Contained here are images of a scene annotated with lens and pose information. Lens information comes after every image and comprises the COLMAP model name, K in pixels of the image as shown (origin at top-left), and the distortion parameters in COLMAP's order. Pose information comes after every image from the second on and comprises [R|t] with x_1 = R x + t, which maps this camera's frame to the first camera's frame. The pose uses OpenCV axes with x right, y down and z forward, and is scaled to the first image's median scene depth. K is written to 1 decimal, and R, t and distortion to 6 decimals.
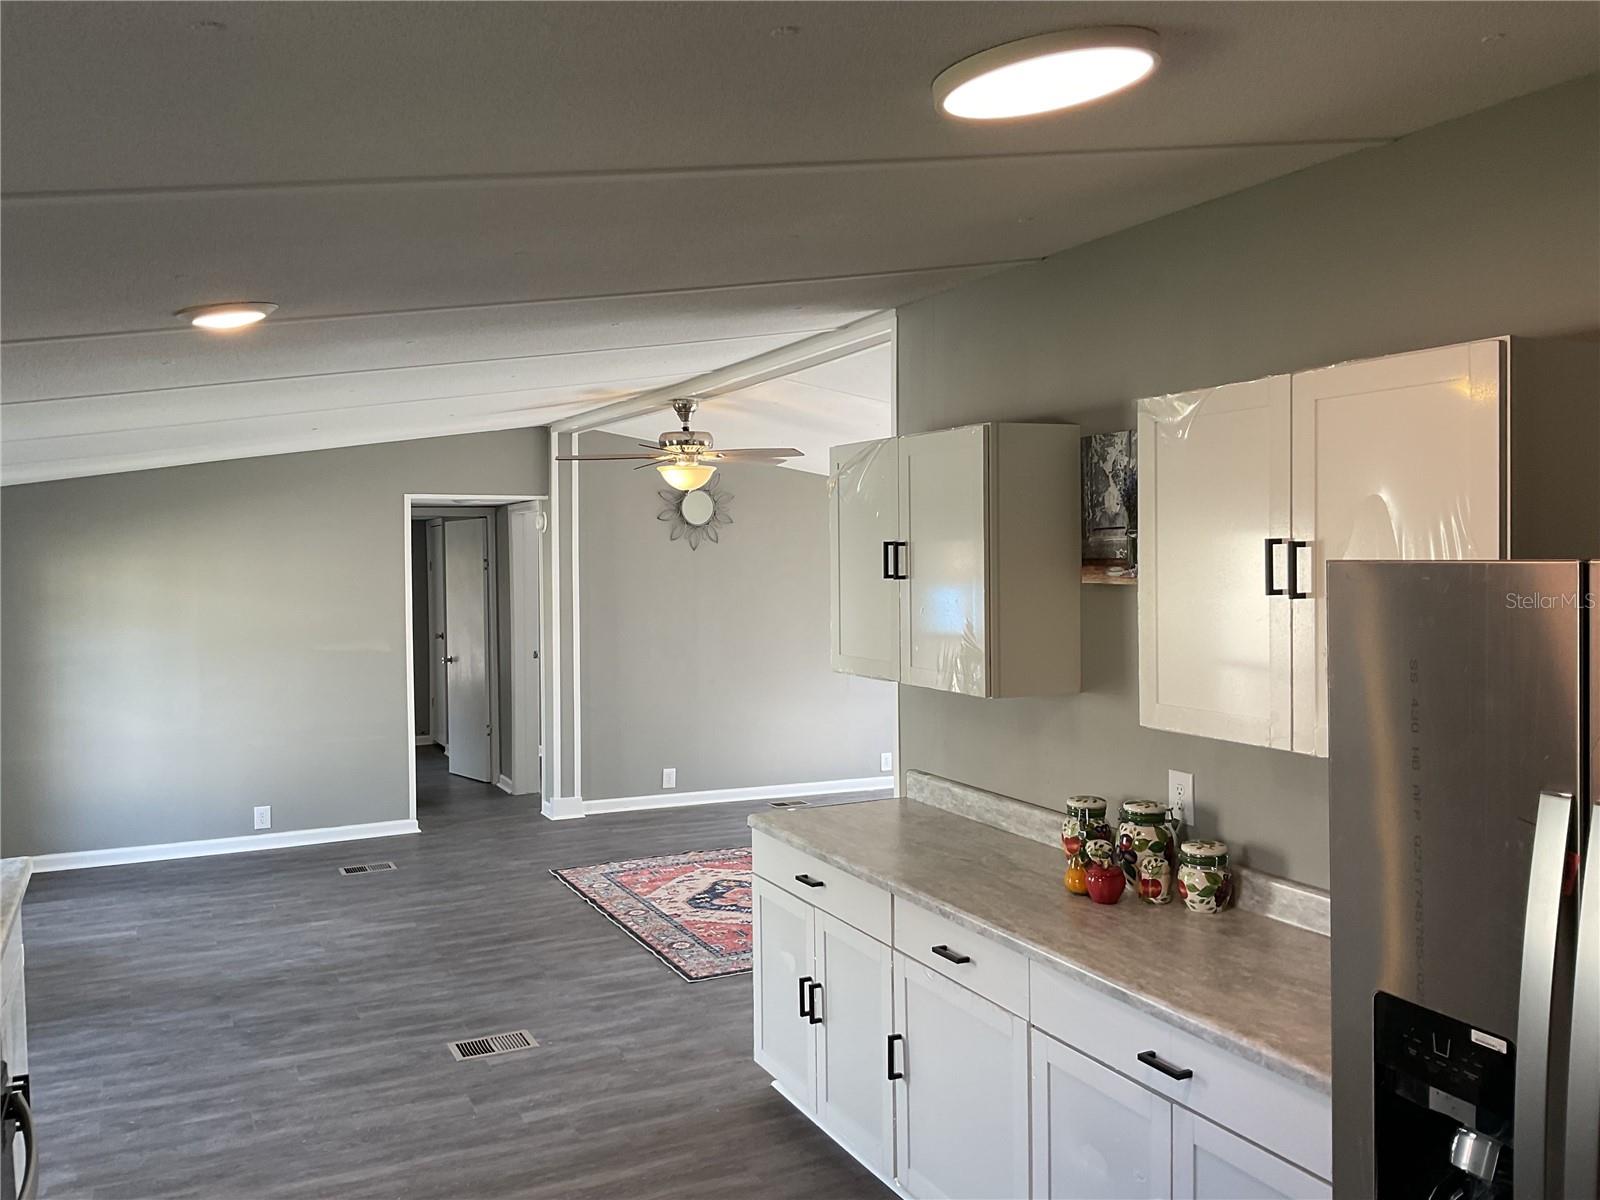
lens RADIAL K [[1320.4, 0, 800.0], [0, 1320.4, 600.0], [0, 0, 1]] dist [0.122271, -0.220510]
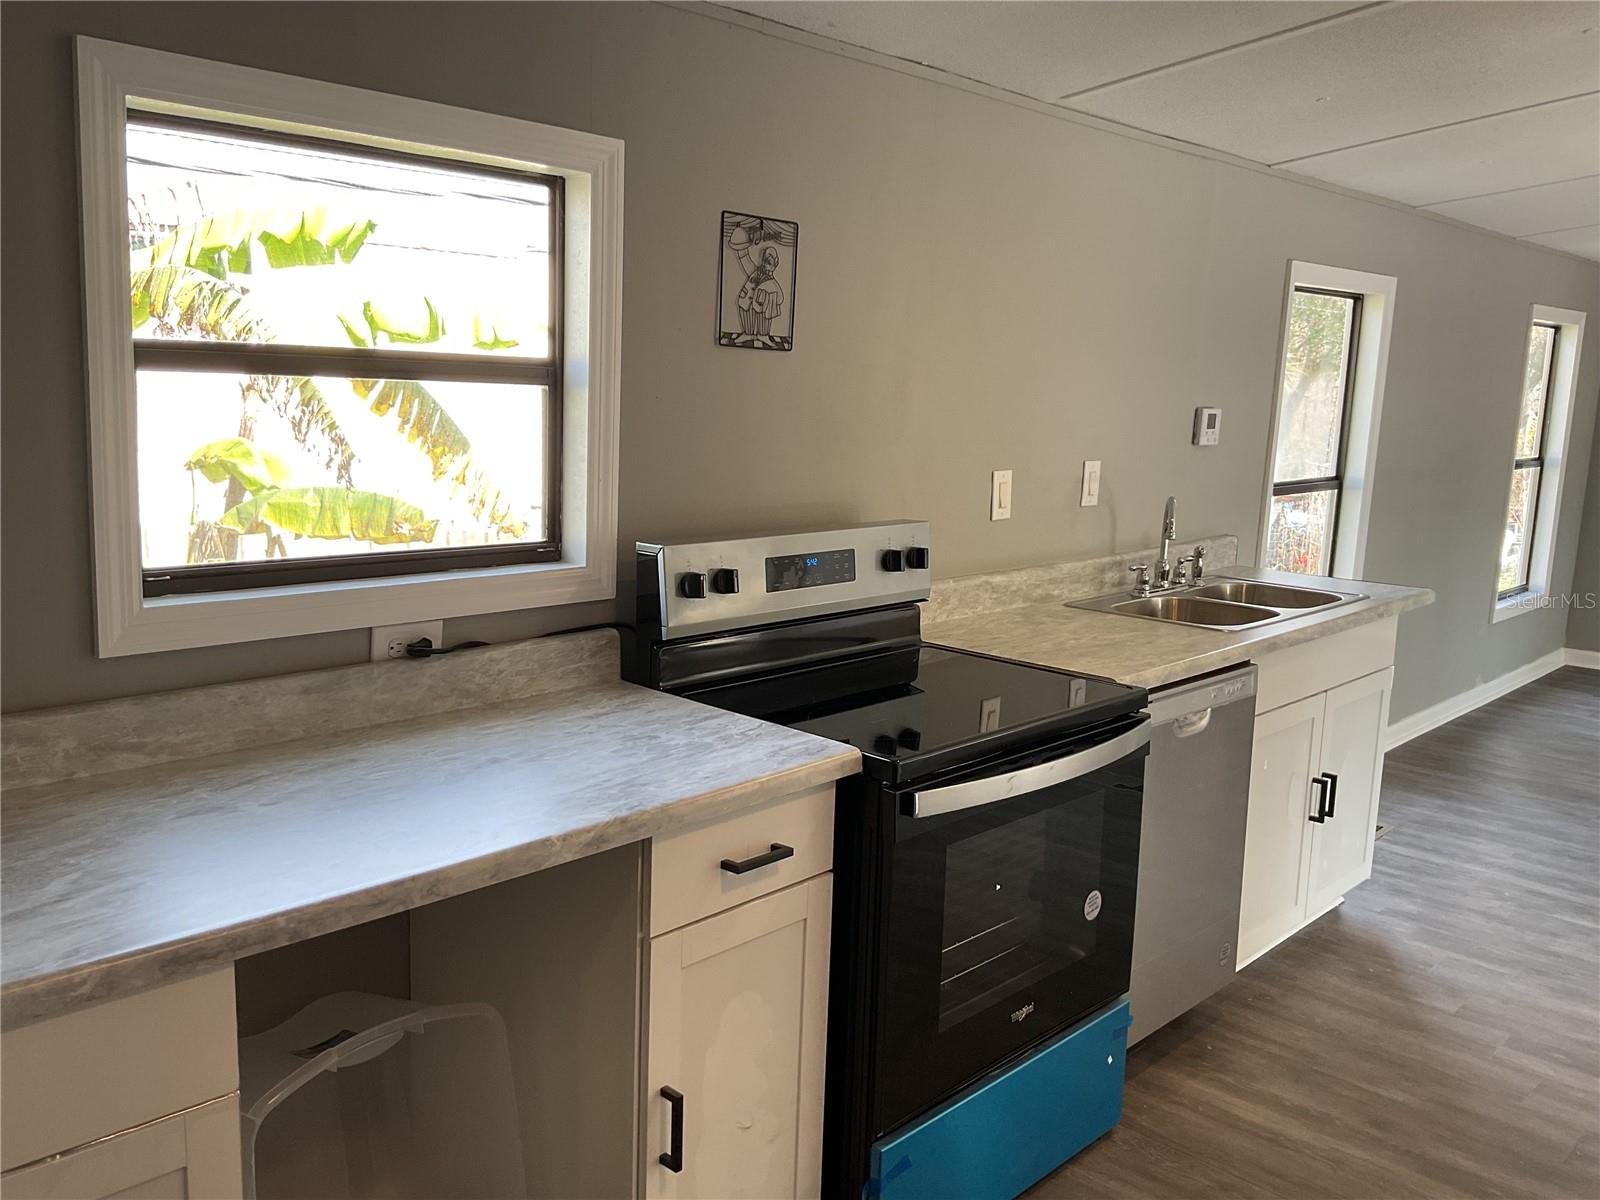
lens RADIAL K [[1320.4, 0, 800.0], [0, 1320.4, 600.0], [0, 0, 1]] dist [0.122271, -0.220510]
pose [[0.346660, 0.195161, -0.917464, 0.156139], [-0.079487, 0.980709, 0.178581, 0.048767], [0.934617, 0.011020, 0.355485, 0.171355]]
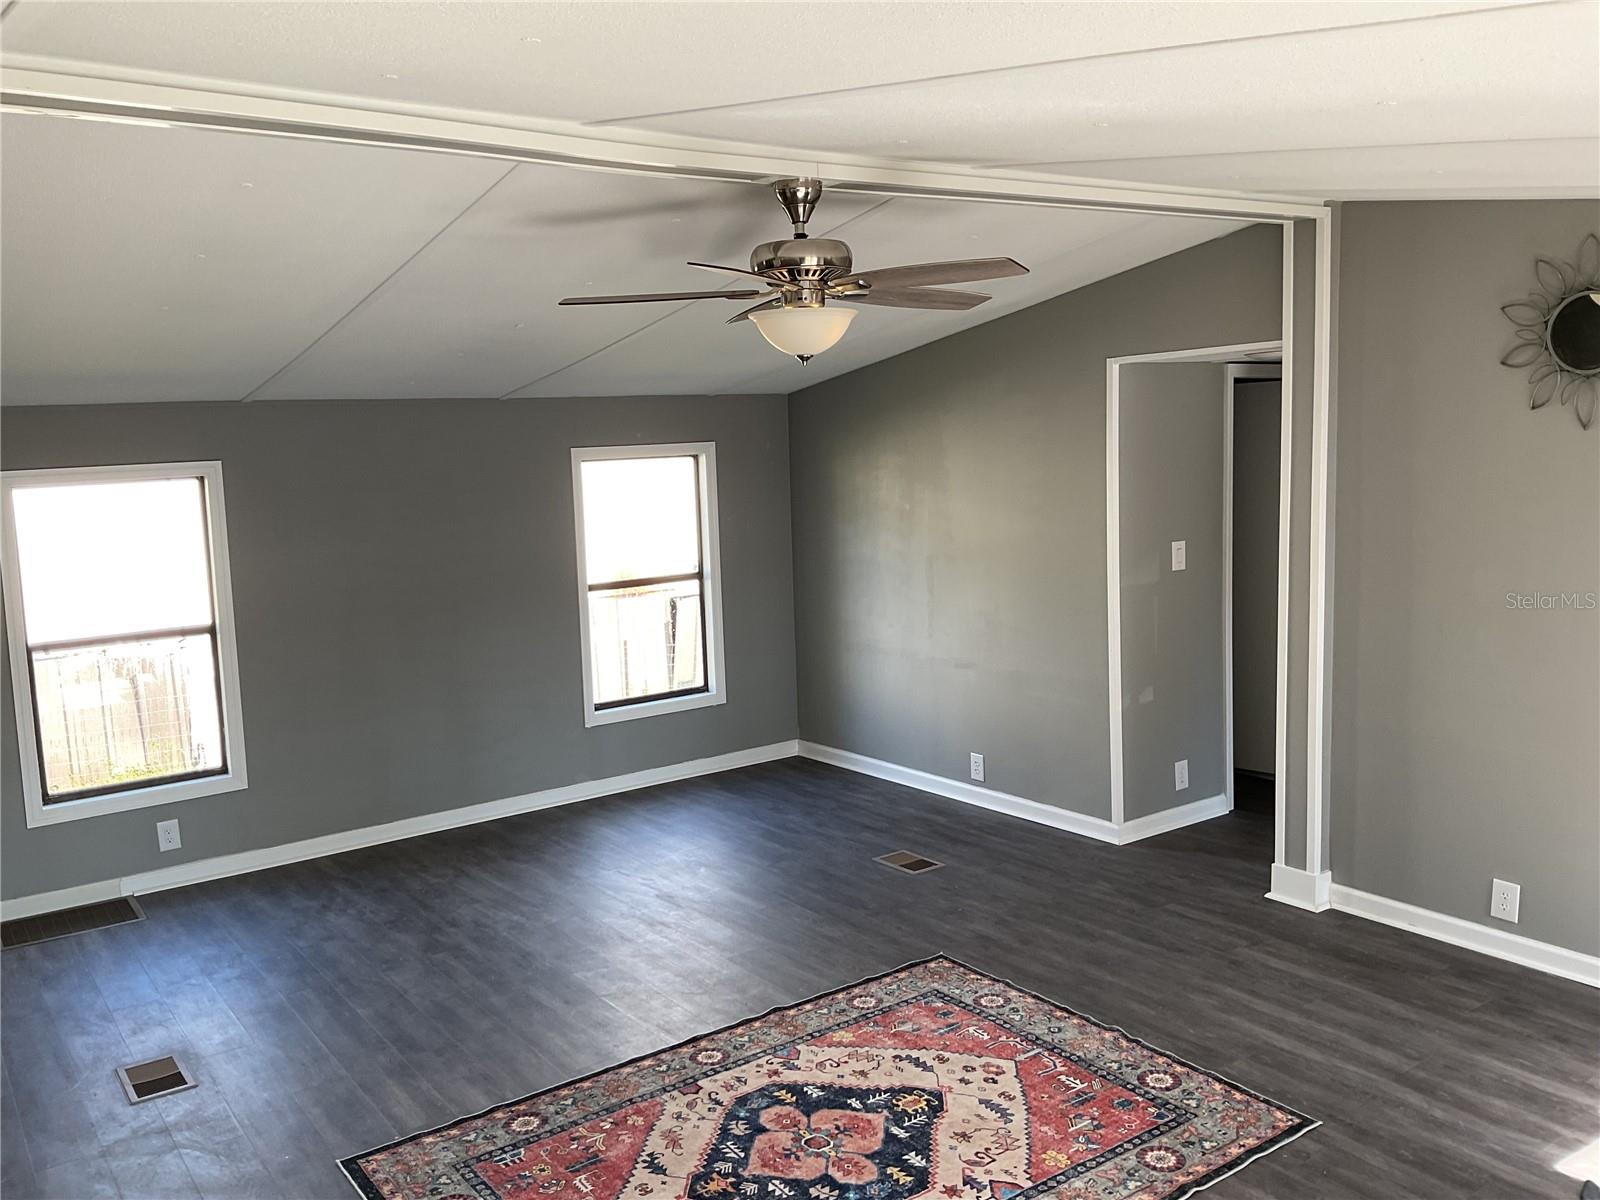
lens RADIAL K [[1338.8, 0, 794.7], [0, 1338.8, 650.2], [0, 0, 1]] dist [0.106198, -0.249305]
pose [[0.161743, 0.162046, -0.973437, 0.680587], [0.005377, 0.986266, 0.165075, -0.083551], [0.986818, -0.031934, 0.158650, 1.370129]]
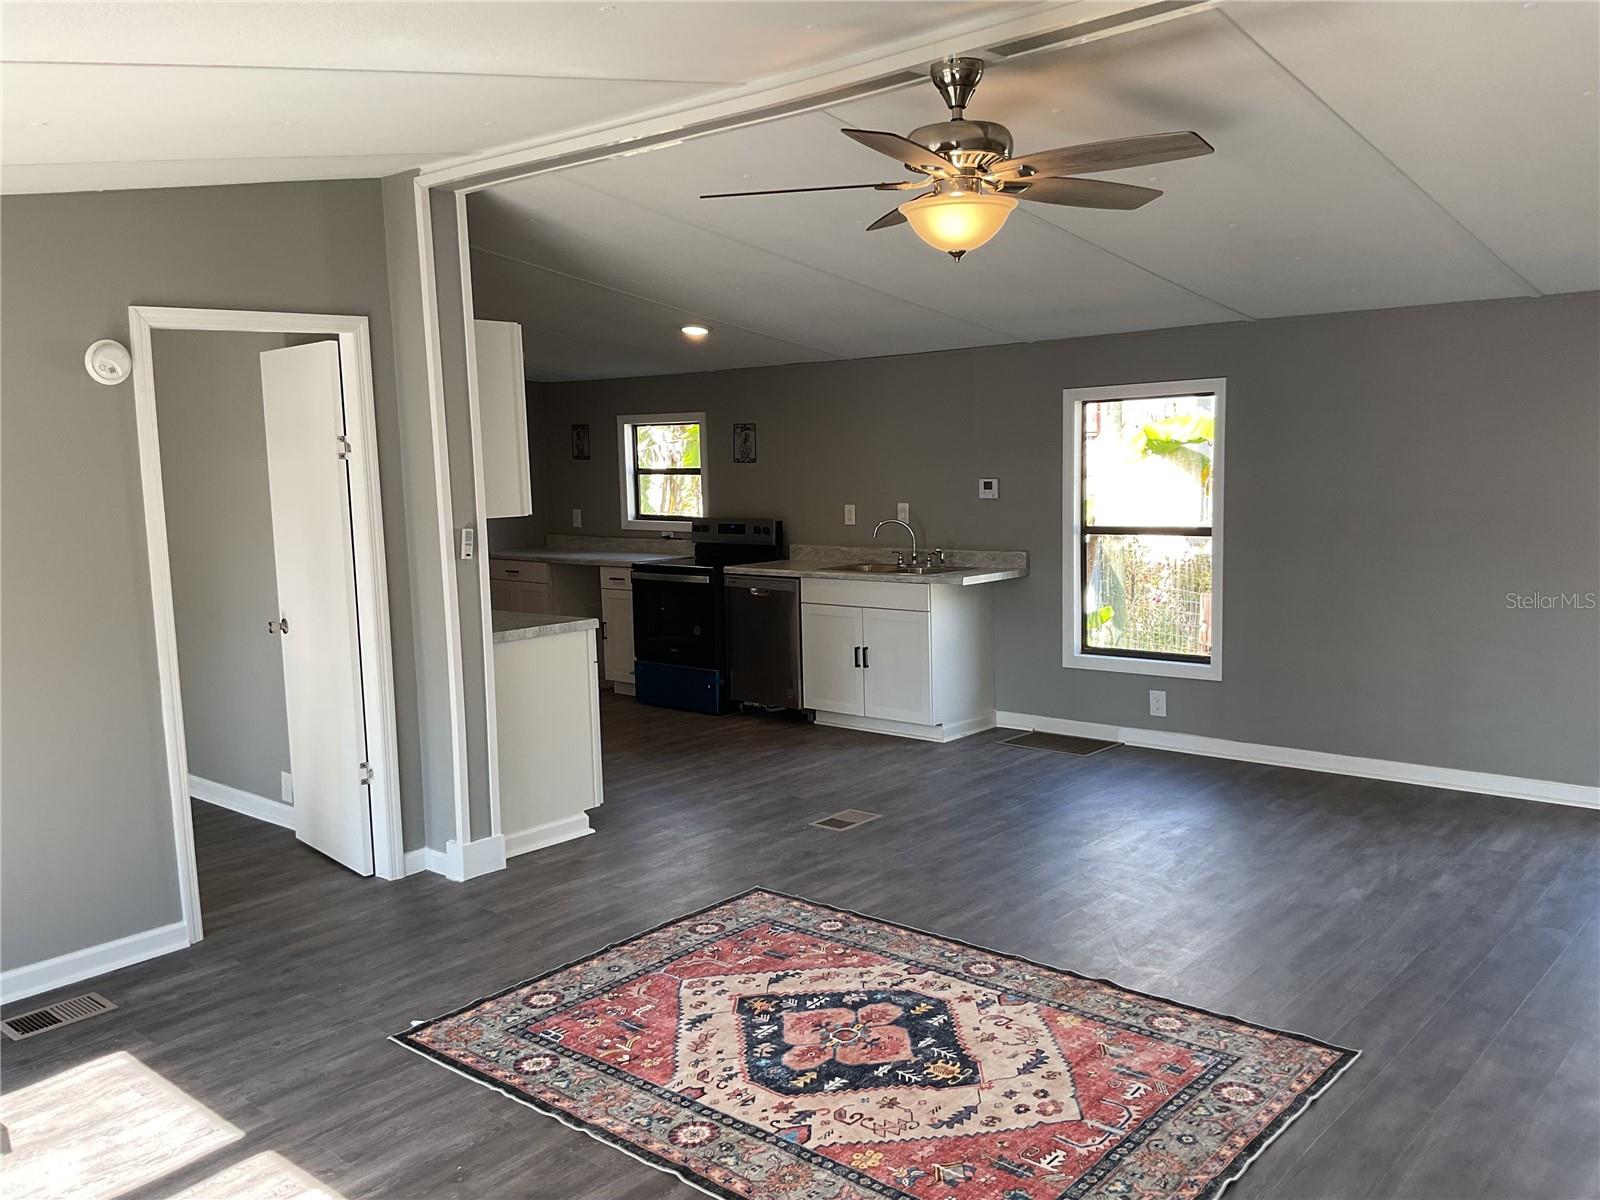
lens RADIAL K [[1320.4, 0, 800.0], [0, 1320.4, 600.0], [0, 0, 1]] dist [0.122271, -0.220510]
pose [[-0.922955, 0.083499, -0.375742, 0.259526], [0.026265, 0.987573, 0.154948, -0.053780], [0.384011, 0.133141, -0.913679, 2.203735]]
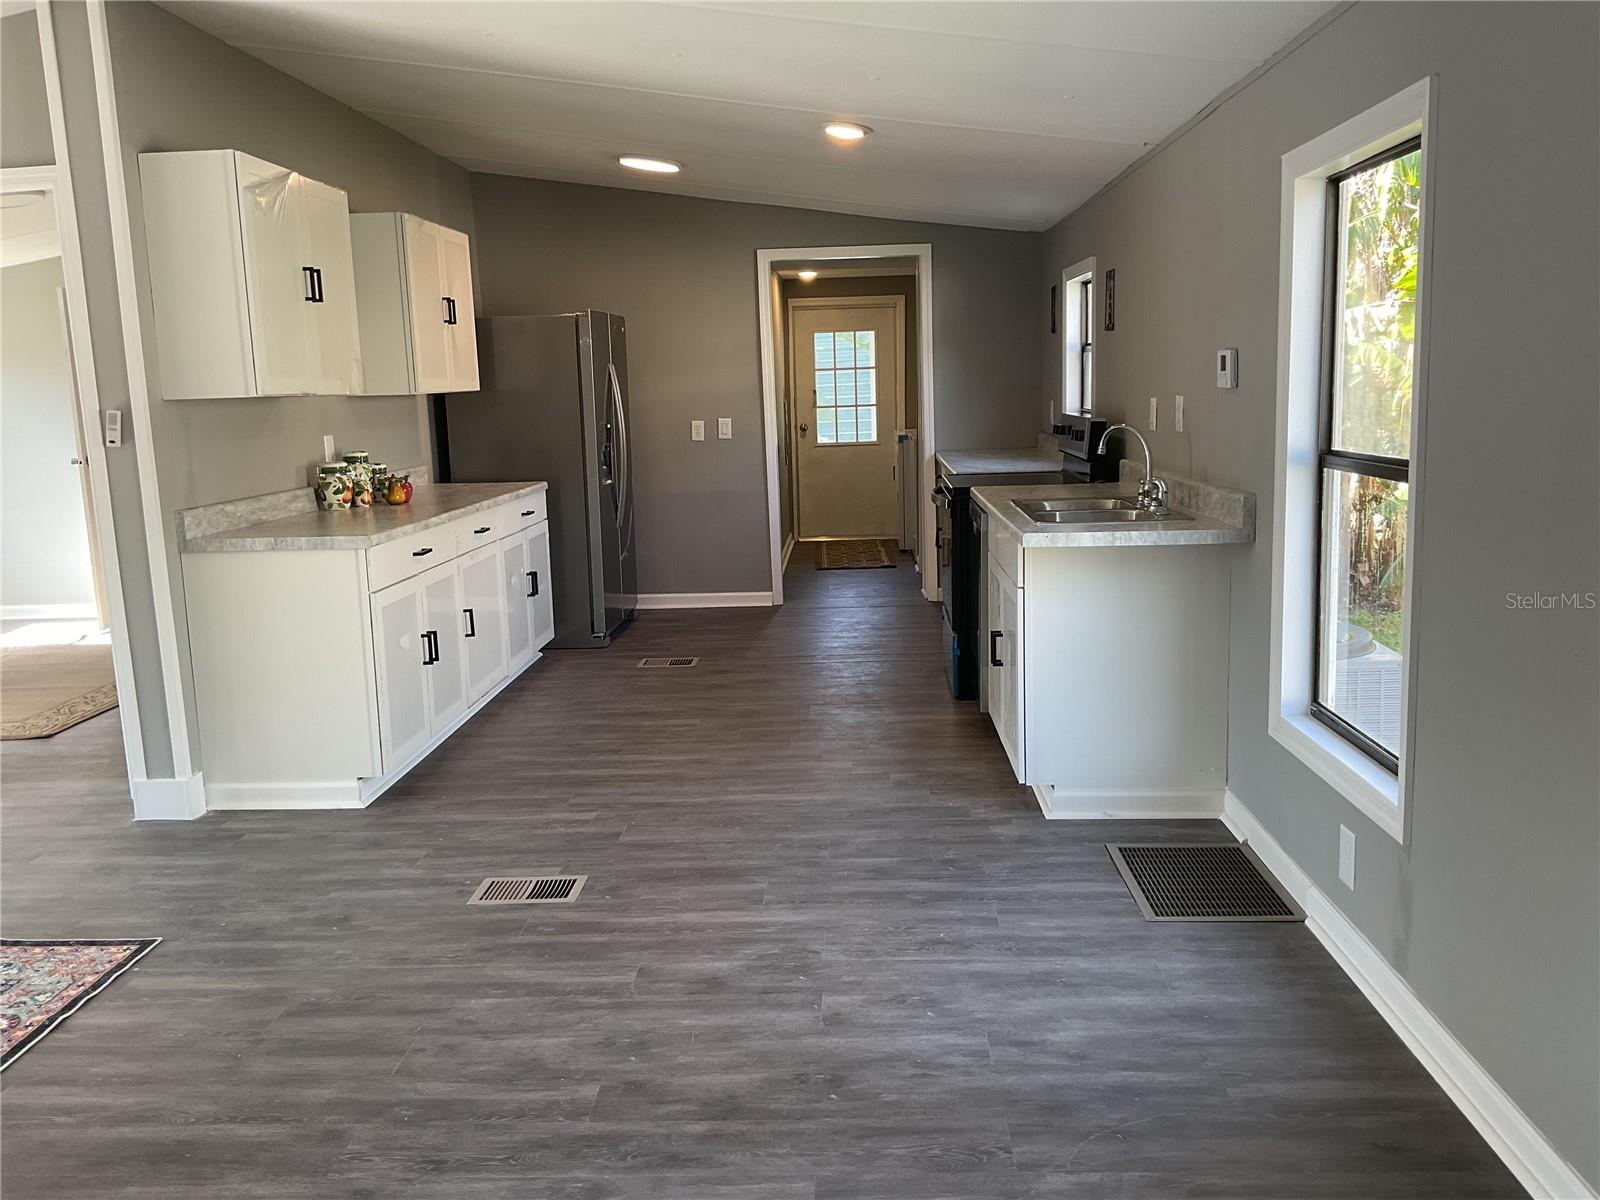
lens RADIAL K [[1320.4, 0, 800.0], [0, 1320.4, 600.0], [0, 0, 1]] dist [0.122271, -0.220510]
pose [[-0.878909, -0.037341, 0.475525, -0.773552], [0.060204, 0.980274, 0.188251, 0.039817], [-0.473174, 0.194084, -0.859324, 1.663352]]
